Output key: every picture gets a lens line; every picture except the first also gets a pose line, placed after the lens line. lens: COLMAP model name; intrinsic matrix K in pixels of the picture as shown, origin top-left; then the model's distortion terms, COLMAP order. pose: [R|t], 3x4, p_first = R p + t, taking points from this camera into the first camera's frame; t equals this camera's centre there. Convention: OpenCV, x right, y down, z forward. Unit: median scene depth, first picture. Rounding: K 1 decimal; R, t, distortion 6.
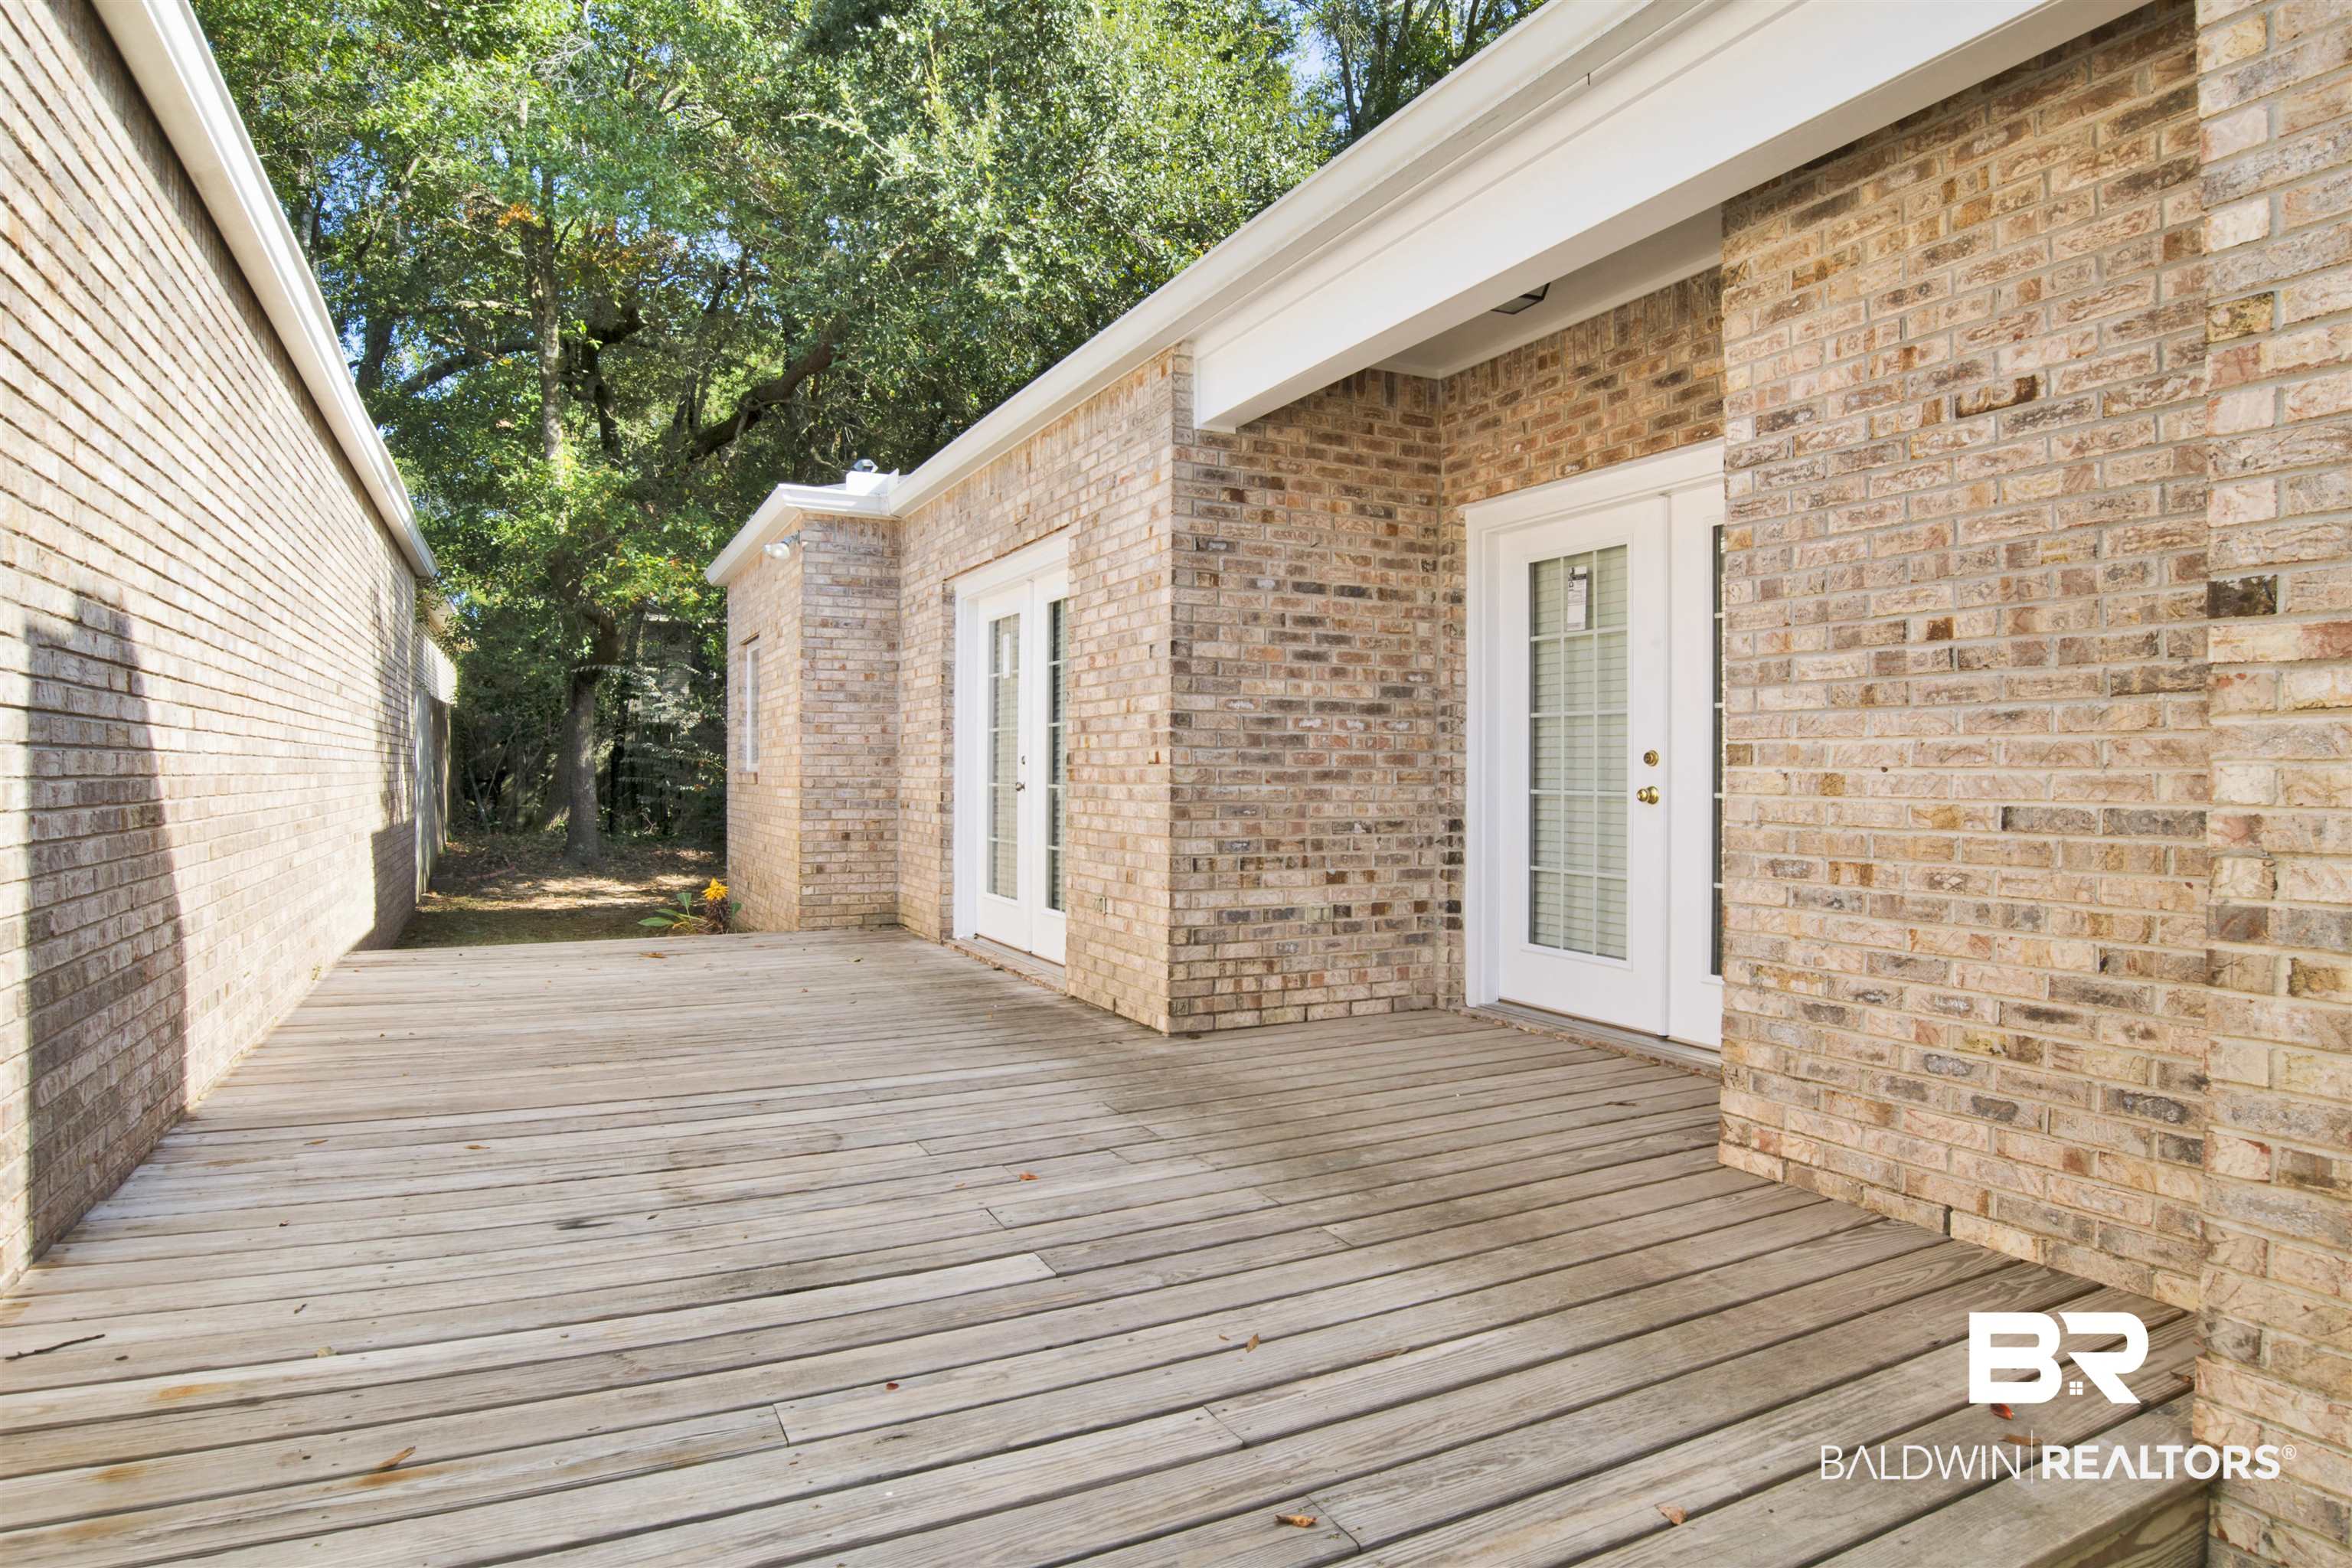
lens RADIAL K [[1231.3, 0, 1185.3], [0, 1231.3, 766.4], [0, 0, 1]] dist [-0.067072, 0.022848]
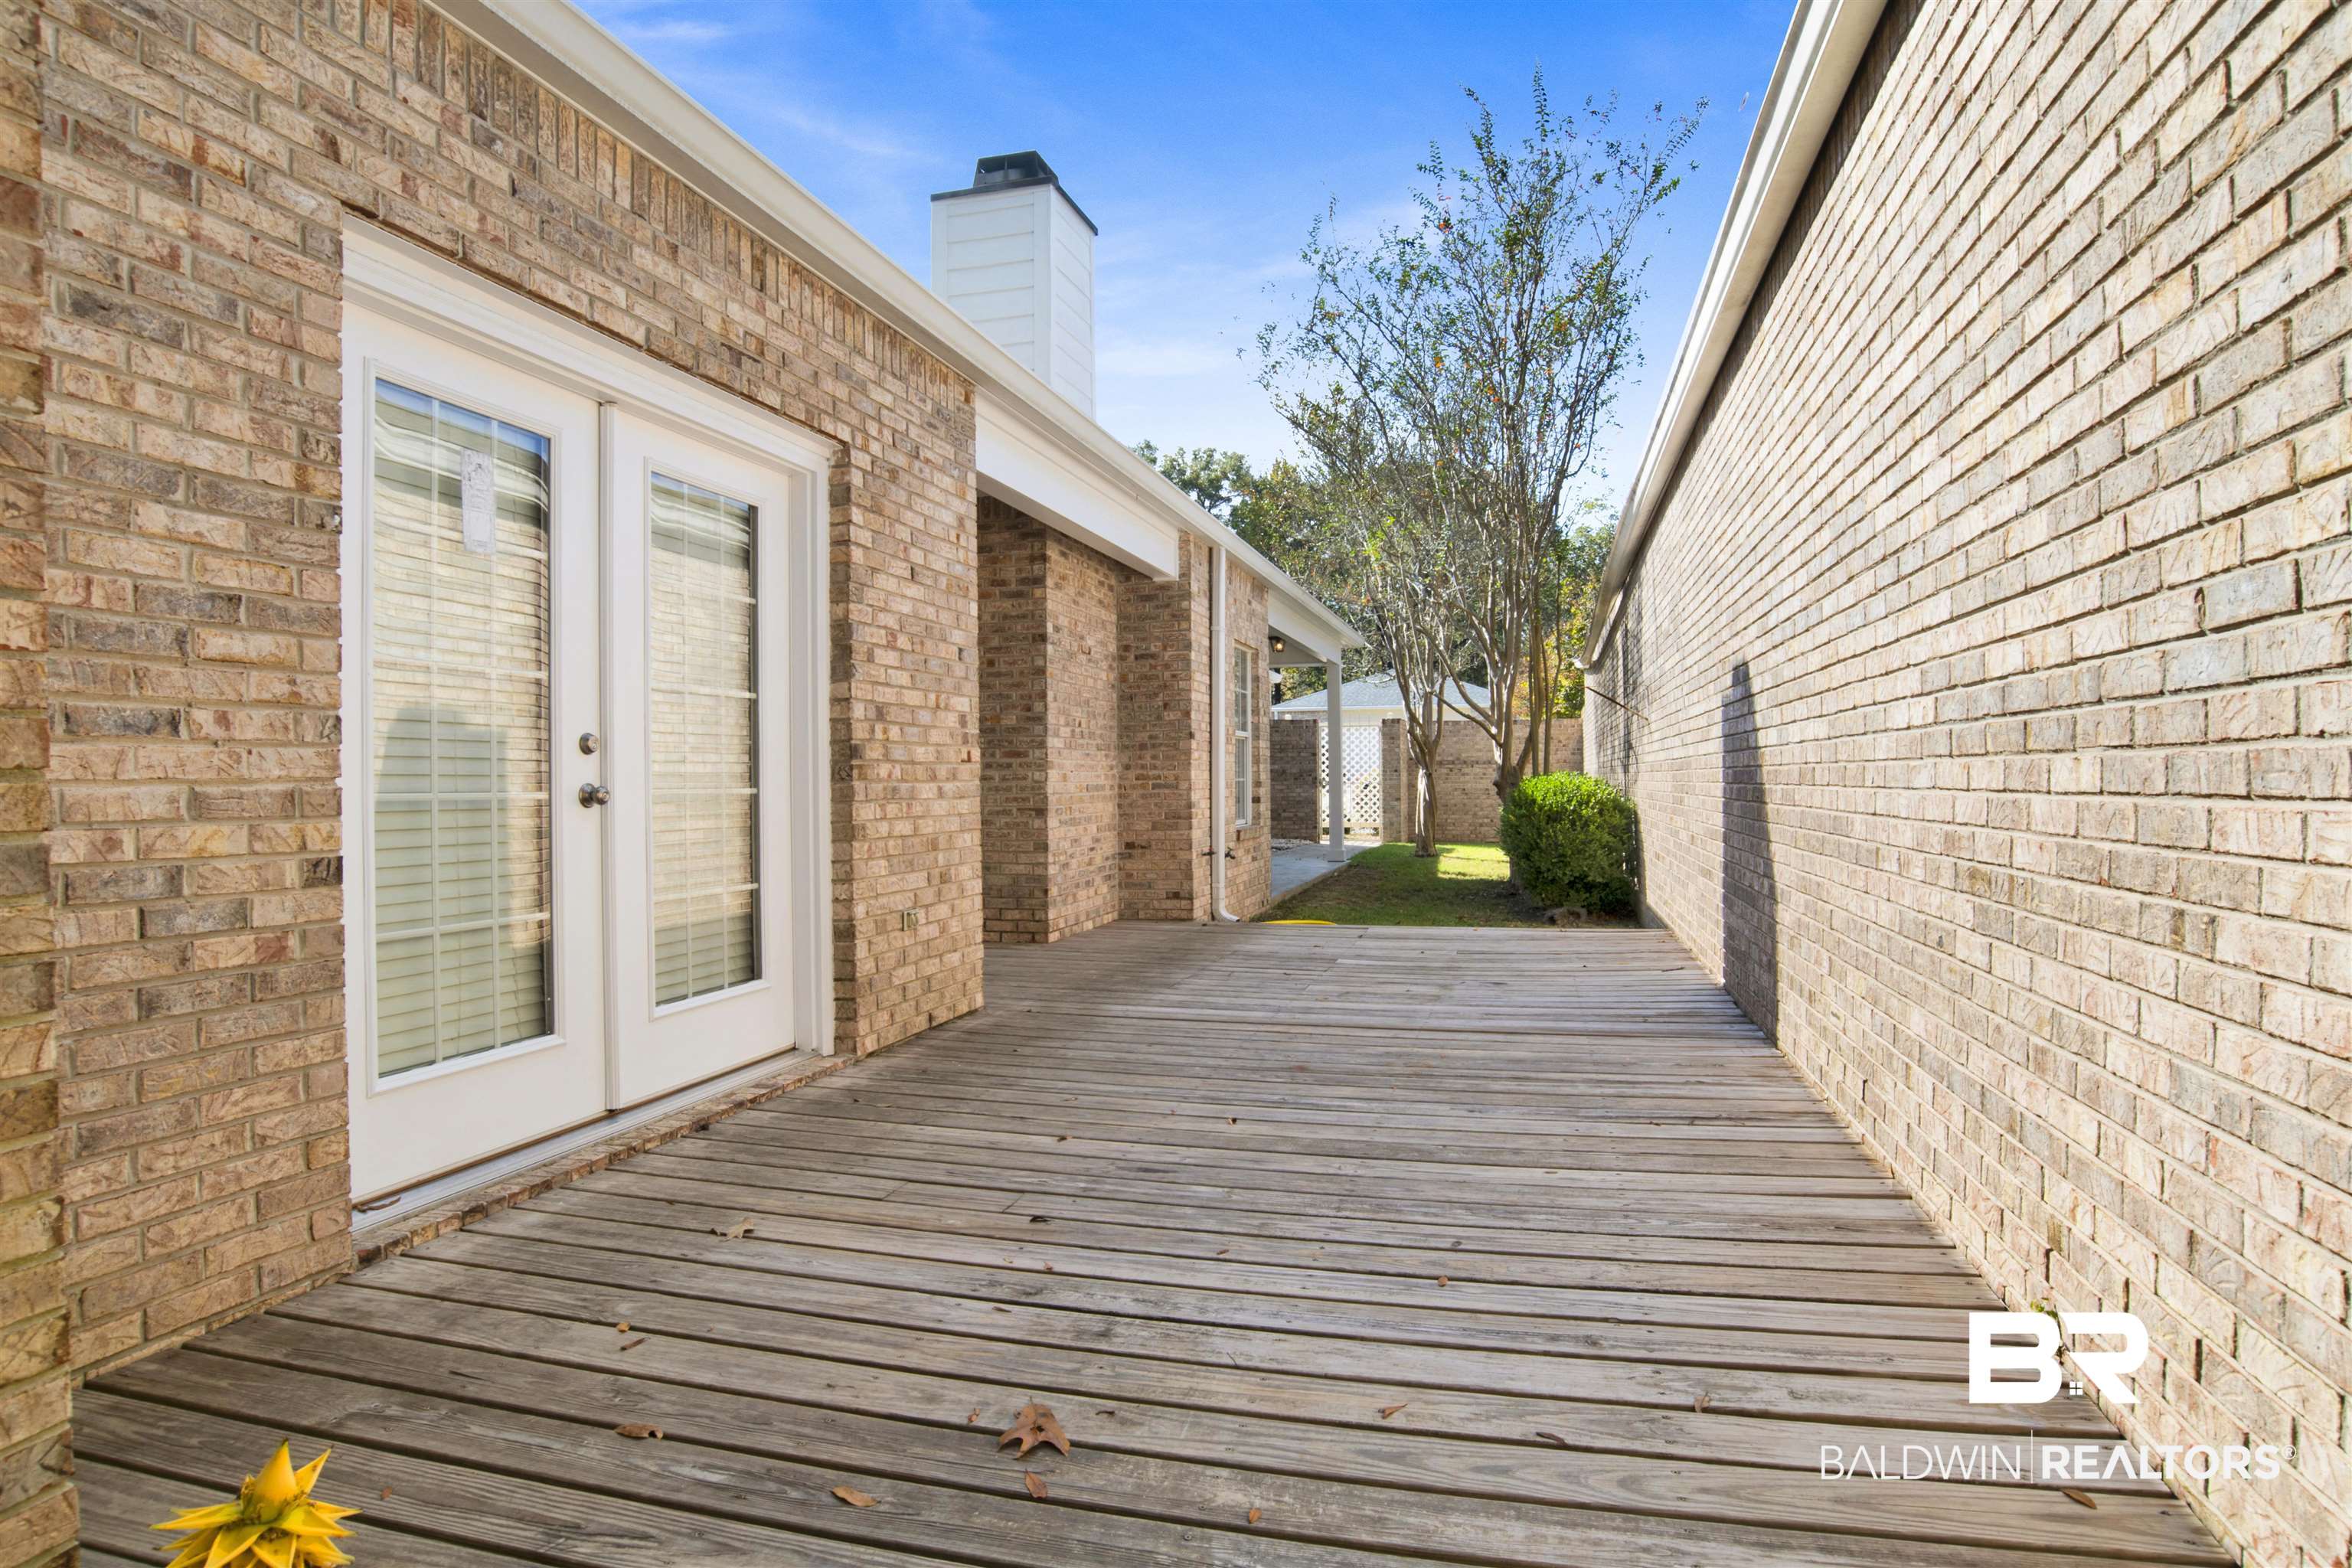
lens RADIAL K [[1231.3, 0, 1185.3], [0, 1231.3, 766.4], [0, 0, 1]] dist [-0.067072, 0.022848]
pose [[-0.720246, 0.010799, 0.693635, -0.839263], [0.002083, 0.999908, -0.013404, 0.015118], [-0.693716, -0.008209, -0.720202, 1.528918]]
